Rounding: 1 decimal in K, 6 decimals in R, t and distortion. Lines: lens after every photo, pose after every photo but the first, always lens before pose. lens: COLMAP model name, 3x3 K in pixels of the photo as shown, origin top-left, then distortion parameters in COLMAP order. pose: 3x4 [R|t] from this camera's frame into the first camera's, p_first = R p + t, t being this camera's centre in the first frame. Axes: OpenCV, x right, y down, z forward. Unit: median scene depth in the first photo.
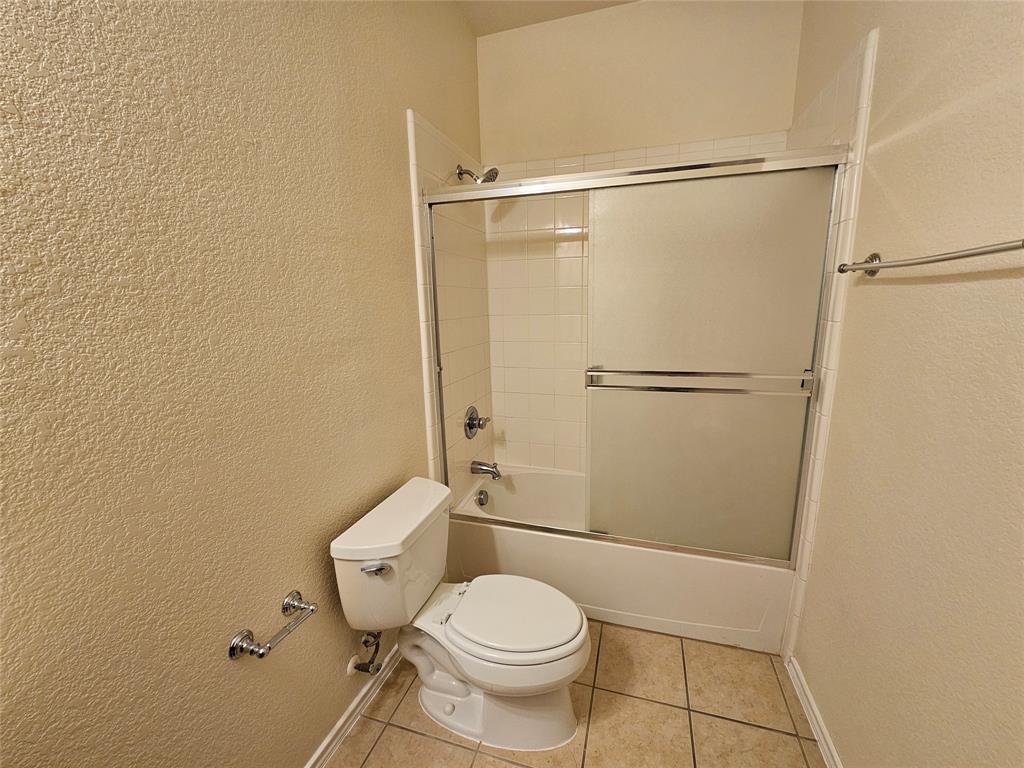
lens RADIAL K [[417.0, 0, 513.8], [0, 417.0, 385.7], [0, 0, 1]] dist [-0.003540, 0.001142]
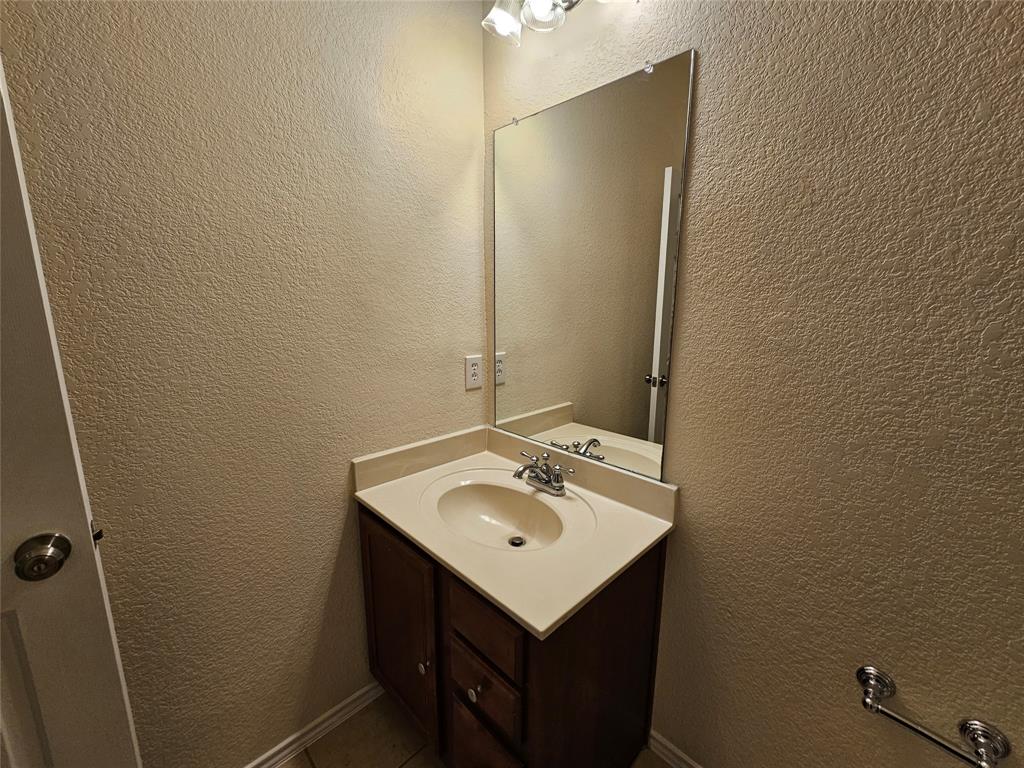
lens RADIAL K [[417.0, 0, 512.3], [0, 417.0, 380.5], [0, 0, 1]] dist [-0.003540, 0.001142]
pose [[-0.469206, 0.193121, -0.861714, 0.421458], [-0.167485, 0.938623, 0.301554, -0.131004], [0.867061, 0.285815, -0.408062, 0.677367]]
